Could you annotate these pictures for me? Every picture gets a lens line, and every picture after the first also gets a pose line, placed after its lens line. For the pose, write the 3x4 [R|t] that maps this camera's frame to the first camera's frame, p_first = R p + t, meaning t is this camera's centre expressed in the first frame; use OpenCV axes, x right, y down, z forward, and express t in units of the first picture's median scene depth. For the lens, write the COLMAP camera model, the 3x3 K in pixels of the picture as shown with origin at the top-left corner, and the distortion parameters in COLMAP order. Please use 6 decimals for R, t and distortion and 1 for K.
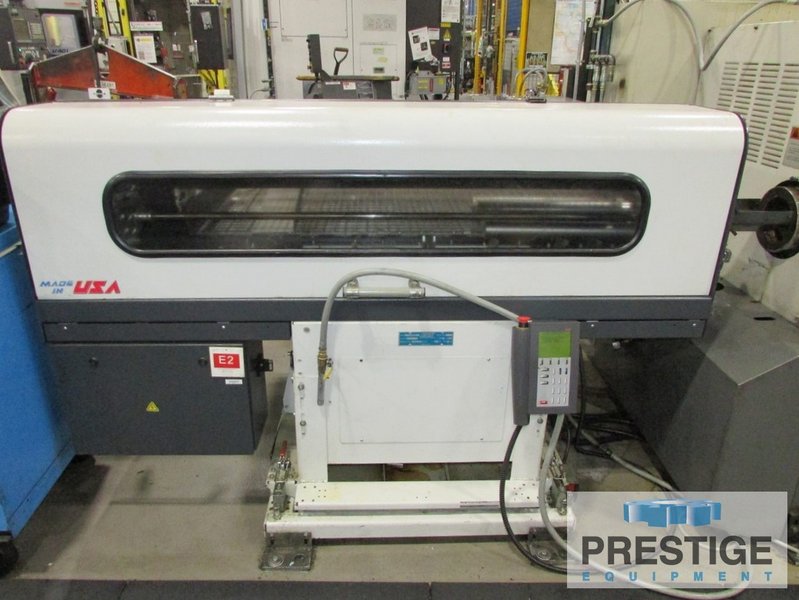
lens RADIAL K [[578.4, 0, 407.5], [0, 578.4, 297.2], [0, 0, 1]] dist [-0.046755, 0.030642]
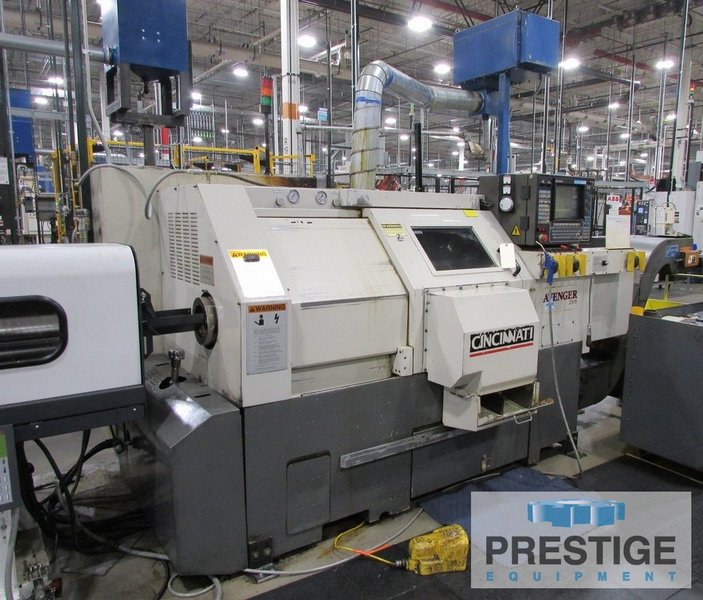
lens RADIAL K [[564.0, 0, 386.1], [0, 564.0, 298.7], [0, 0, 1]] dist [-0.054082, 0.023906]
pose [[0.834881, -0.082413, 0.544225, 0.306023], [0.214936, 0.959043, -0.184498, 0.154408], [-0.506730, 0.271007, 0.818400, -0.325187]]
